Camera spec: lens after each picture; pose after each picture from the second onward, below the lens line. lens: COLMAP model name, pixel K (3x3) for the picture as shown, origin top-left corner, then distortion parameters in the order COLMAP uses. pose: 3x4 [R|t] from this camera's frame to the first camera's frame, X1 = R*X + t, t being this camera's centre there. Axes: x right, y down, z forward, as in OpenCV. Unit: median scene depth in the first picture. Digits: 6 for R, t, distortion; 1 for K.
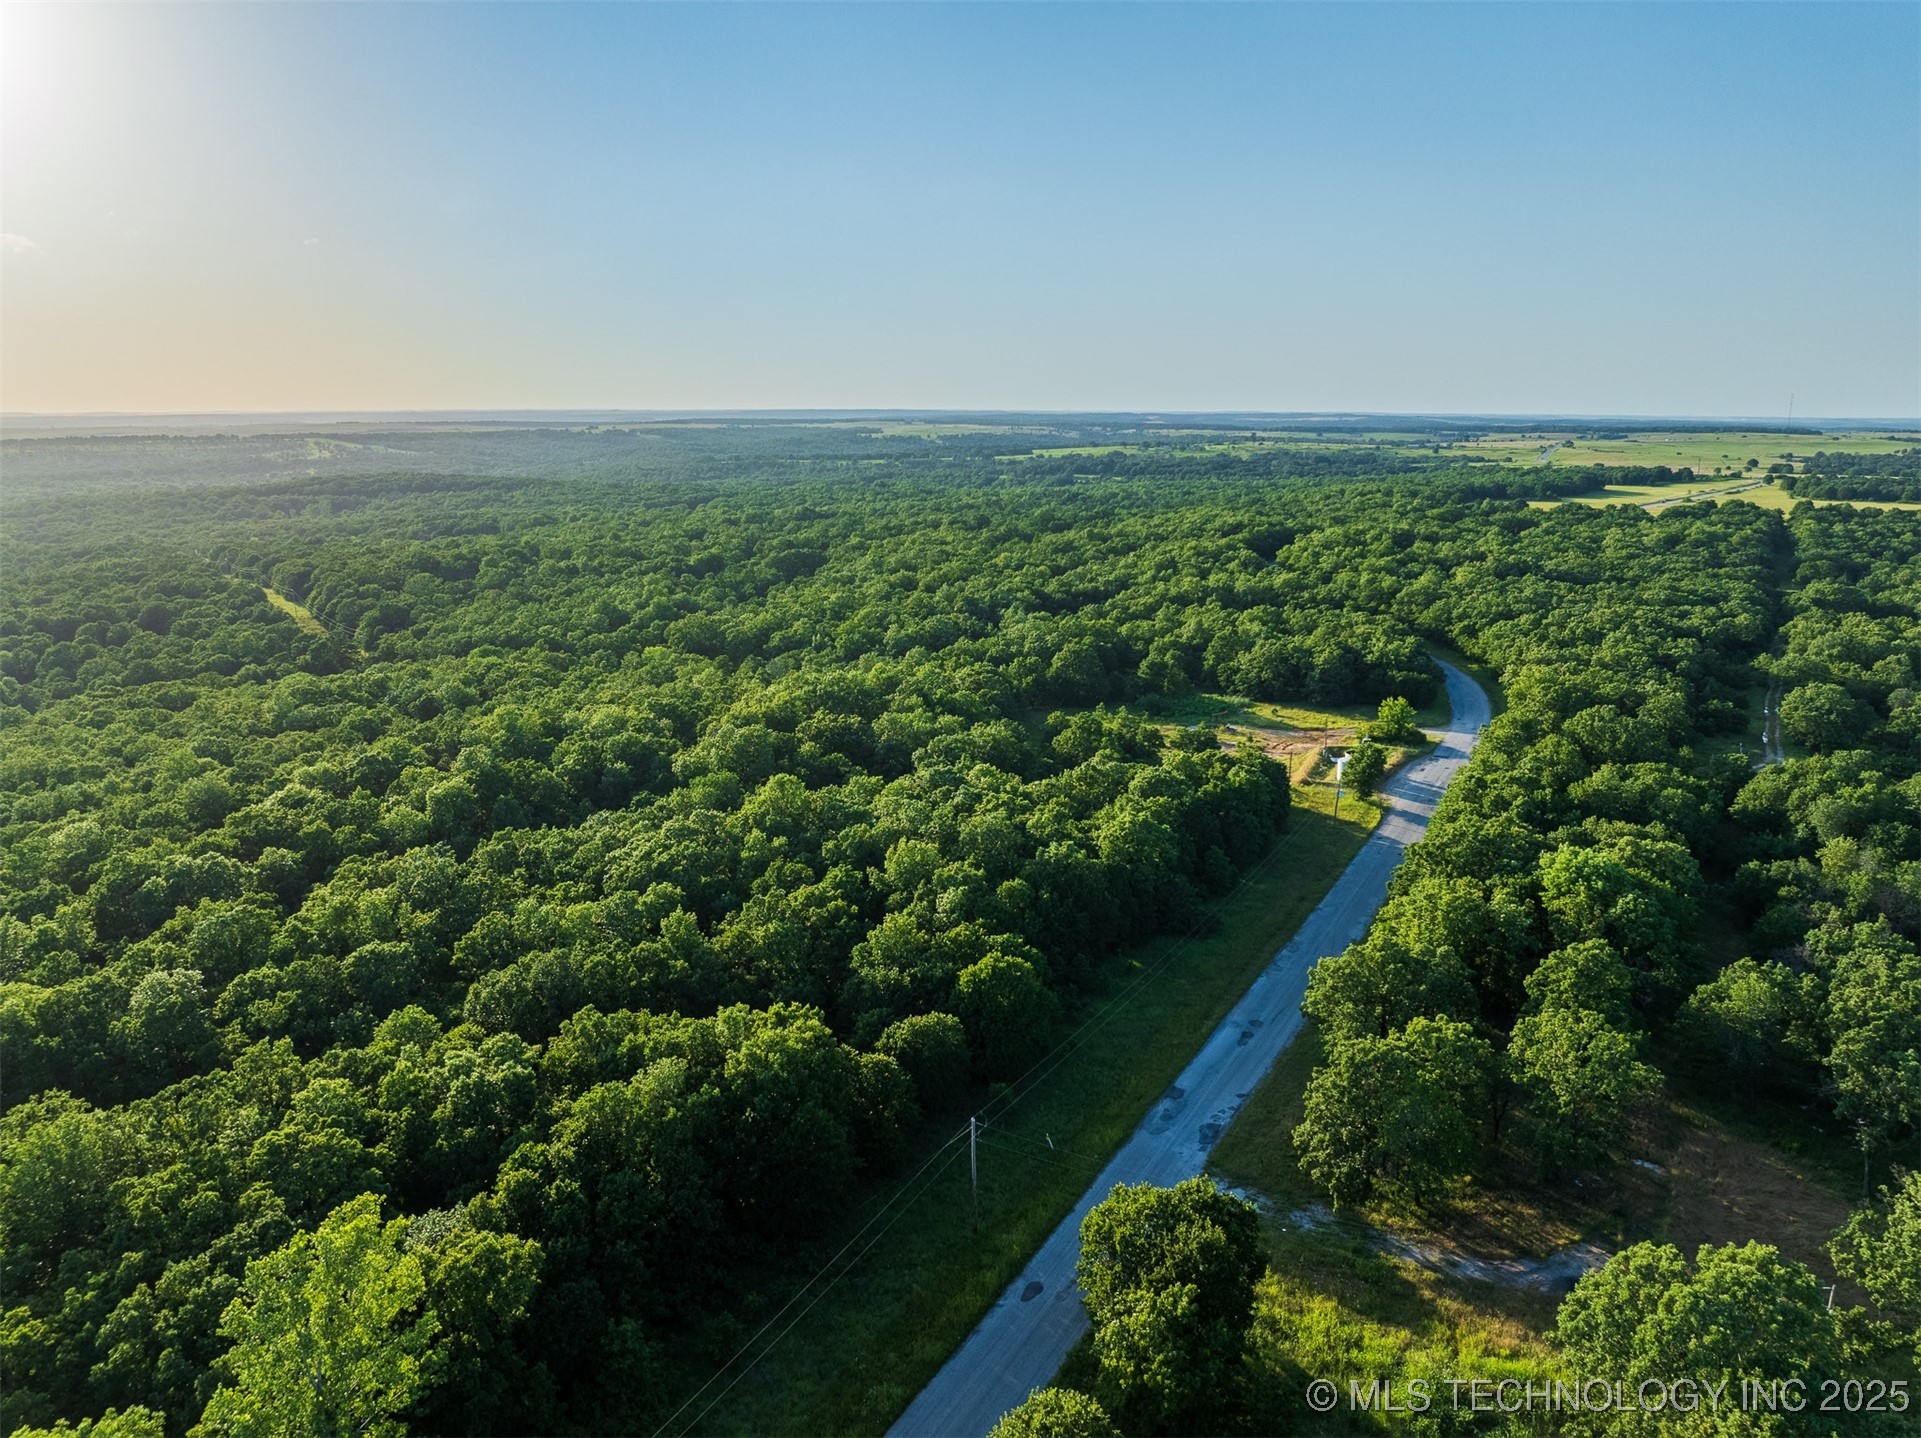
lens RADIAL K [[1349.9, 0, 960.5], [0, 1349.9, 719.0], [0, 0, 1]] dist [-0.039083, -0.005177]
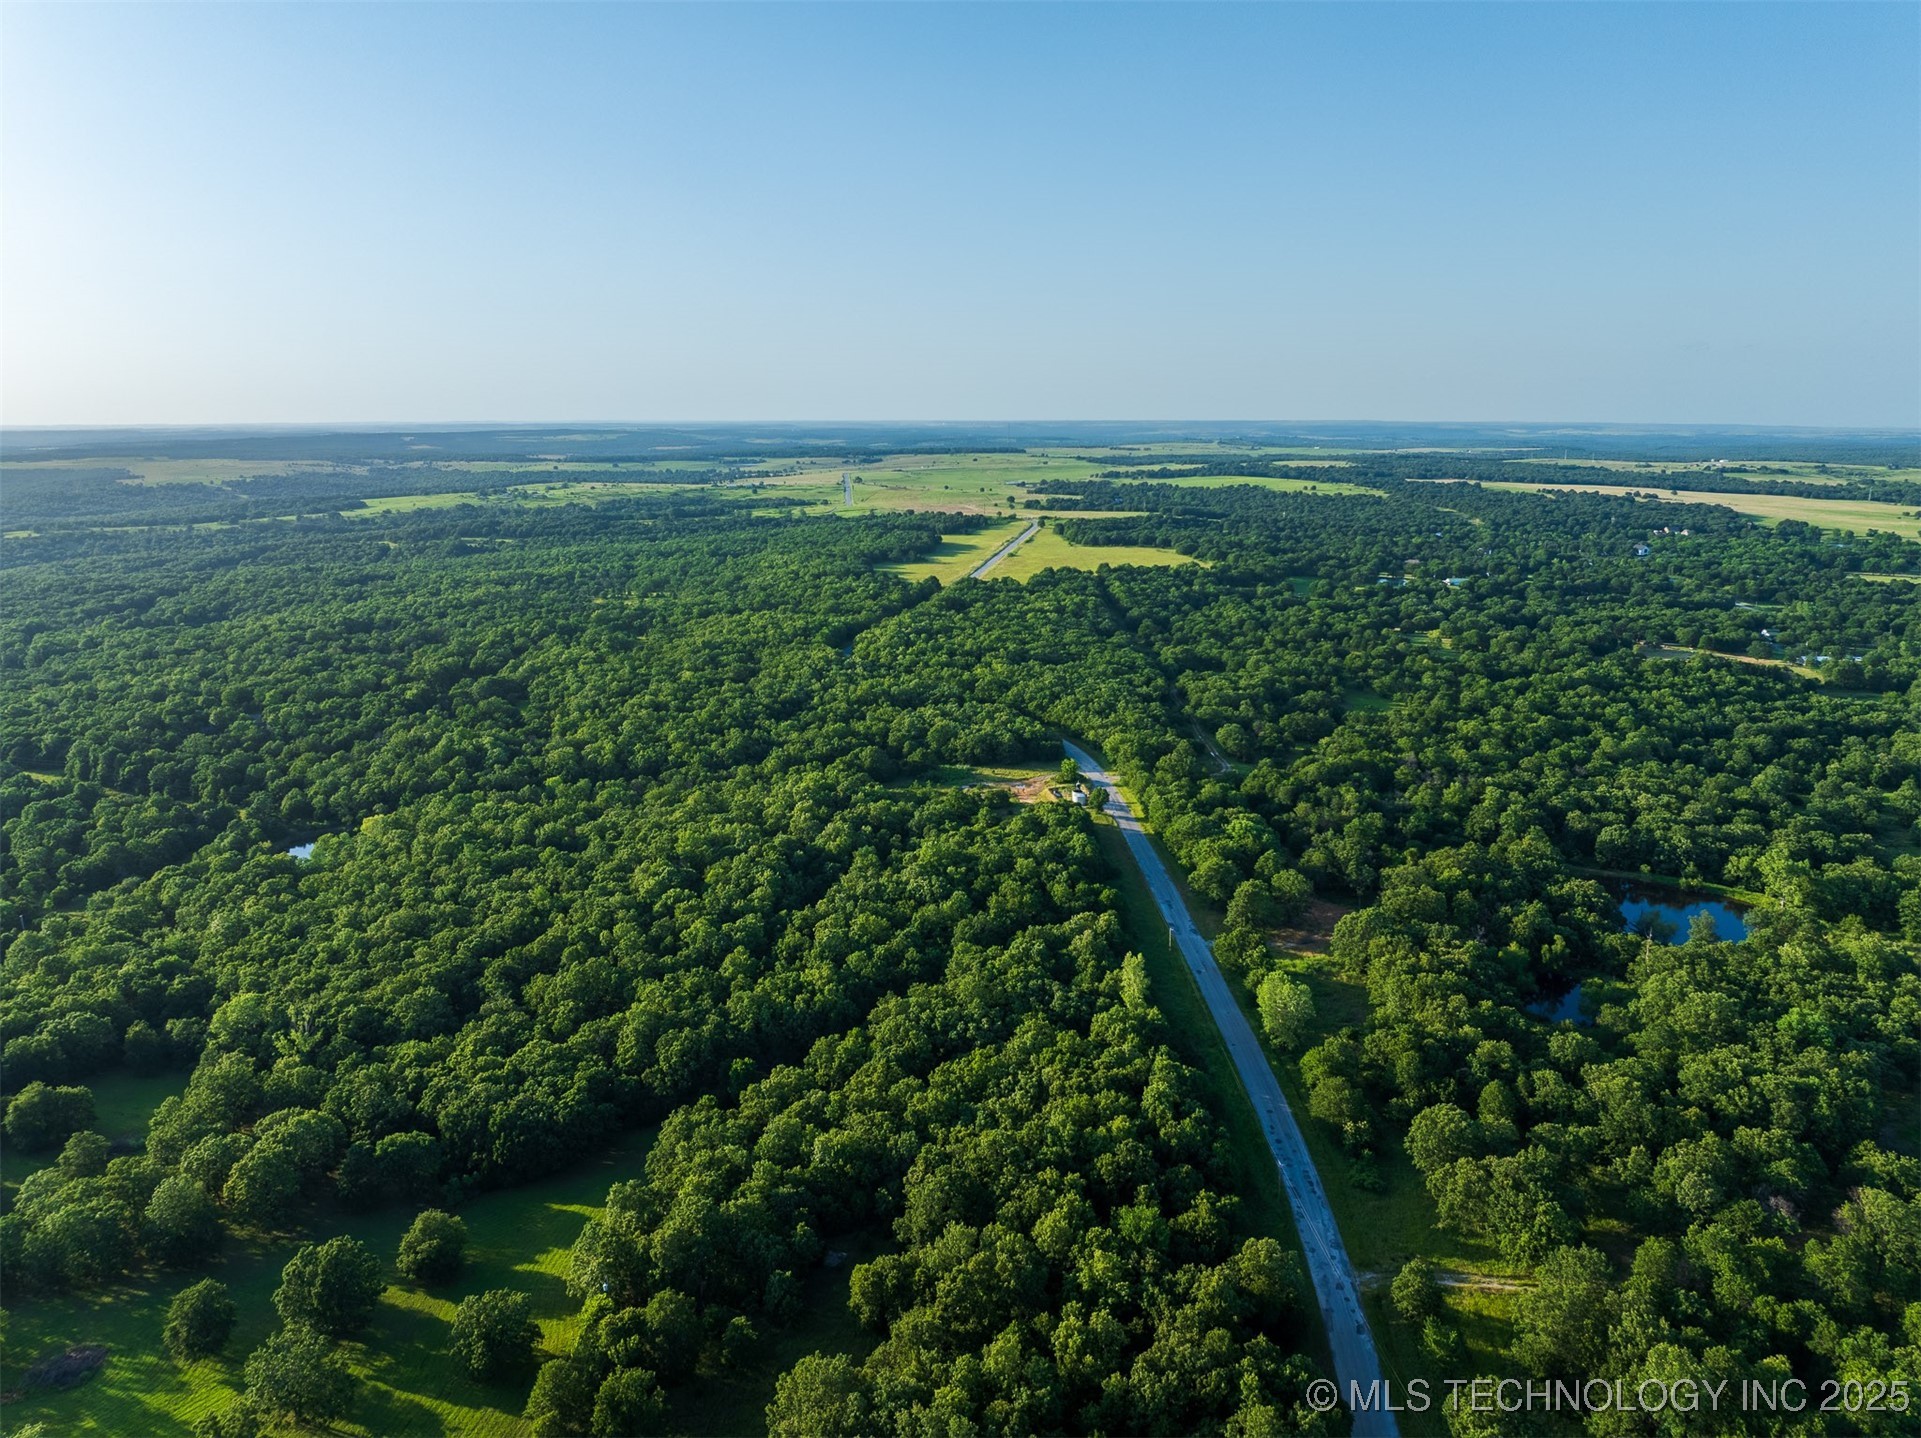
lens RADIAL K [[1373.7, 0, 960.5], [0, 1373.7, 719.0], [0, 0, 1]] dist [-0.036400, -0.007759]
pose [[0.858012, -0.112946, 0.501058, -0.098992], [0.116302, 0.992908, 0.024662, -0.017266], [-0.500290, 0.037114, 0.865062, -0.080964]]
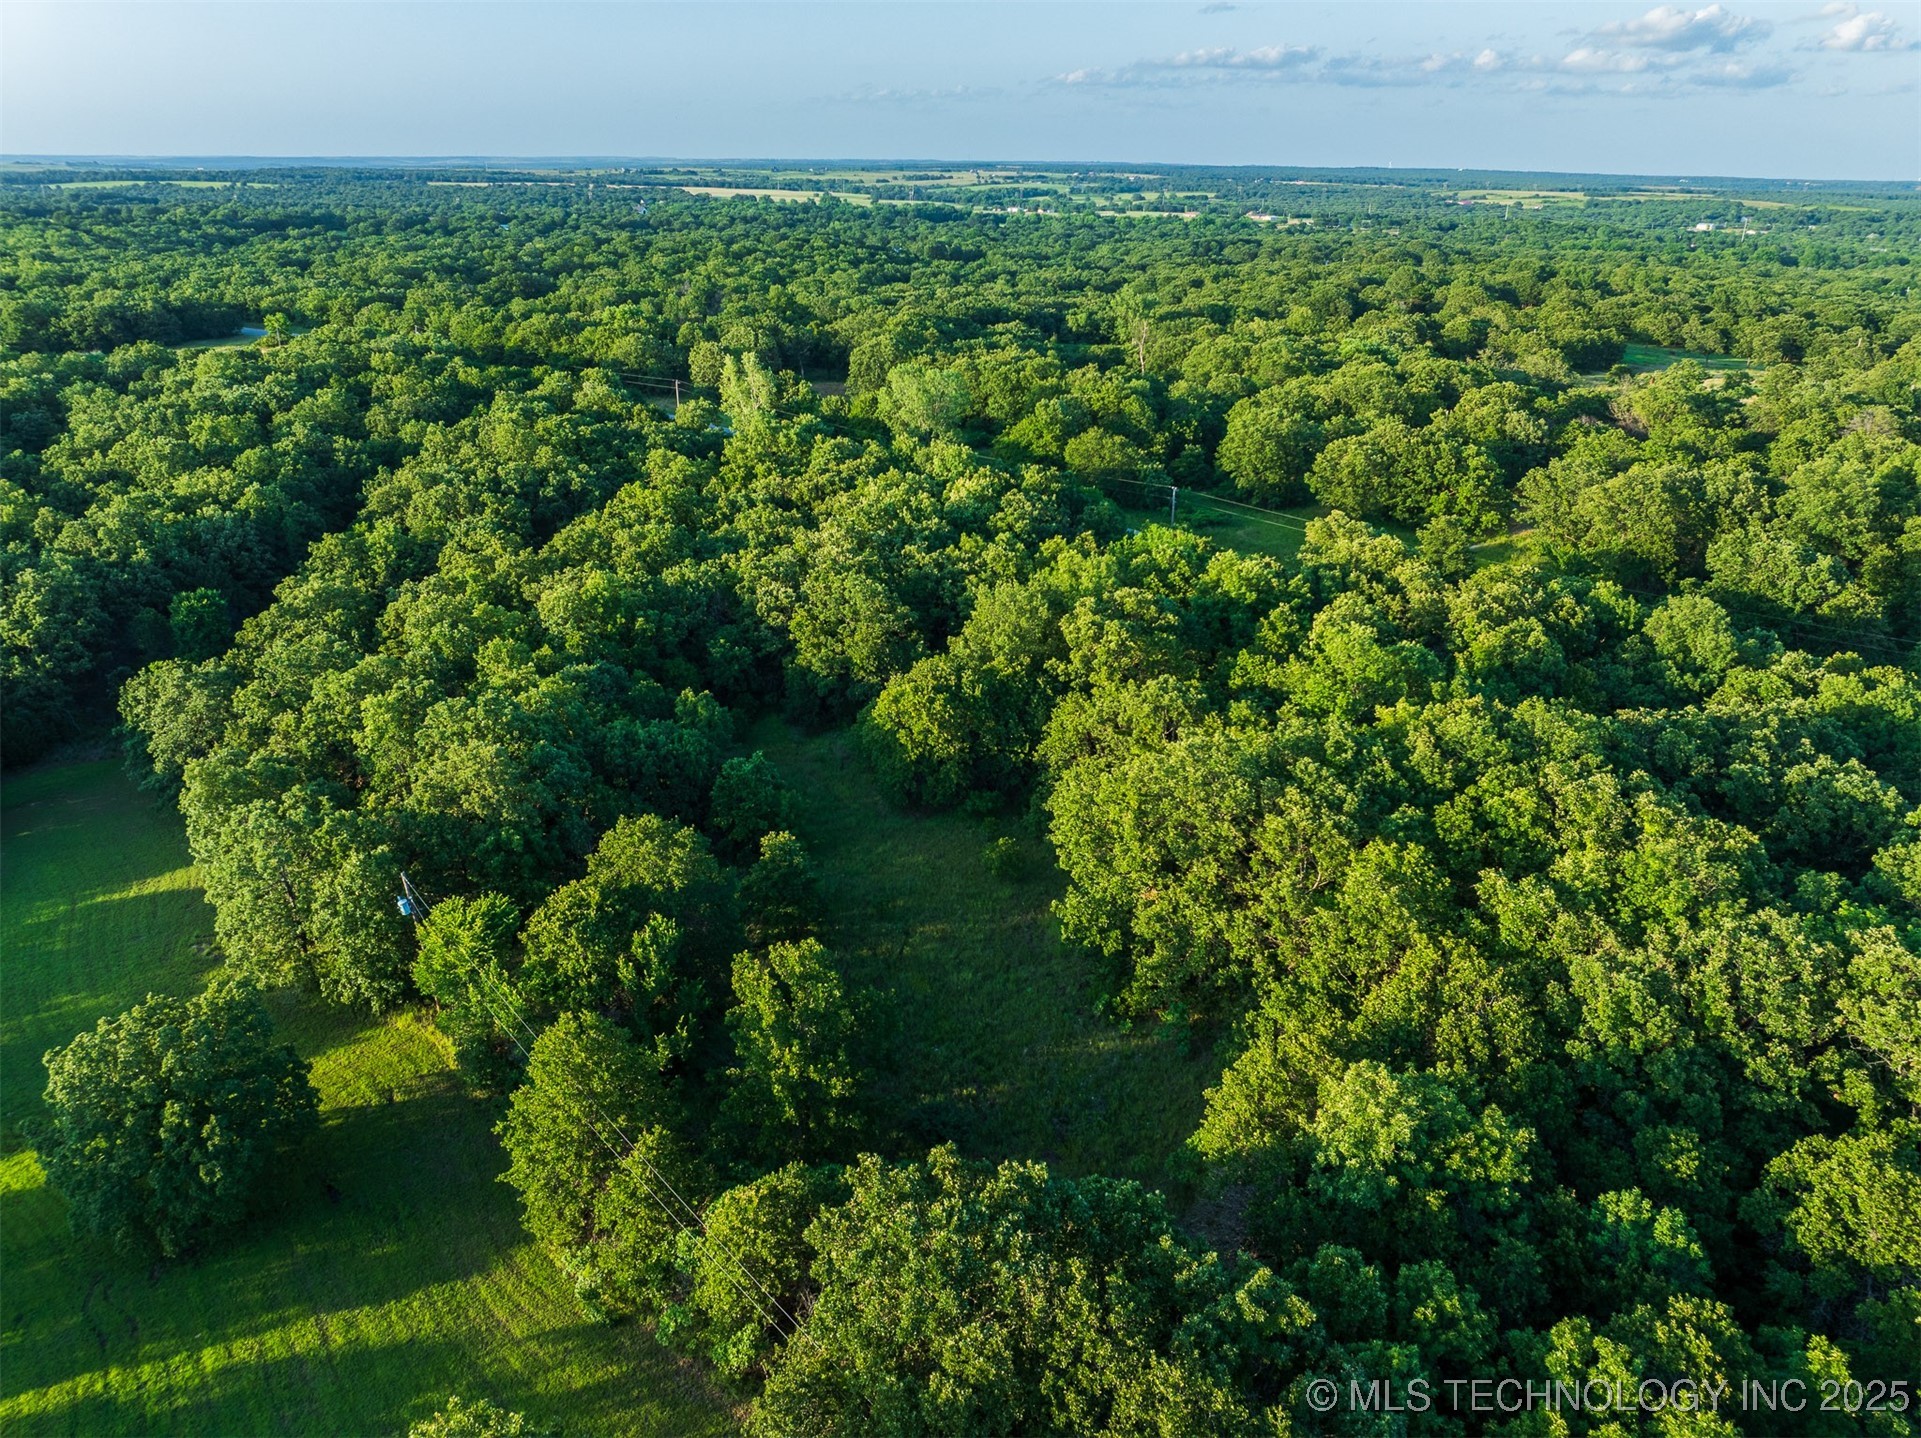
lens RADIAL K [[1349.9, 0, 960.5], [0, 1349.9, 719.0], [0, 0, 1]] dist [-0.039083, -0.005177]
pose [[0.270654, -0.366287, 0.890270, -0.103952], [0.201612, 0.925845, 0.319631, 0.009153], [-0.941329, 0.092979, 0.324431, -0.008920]]
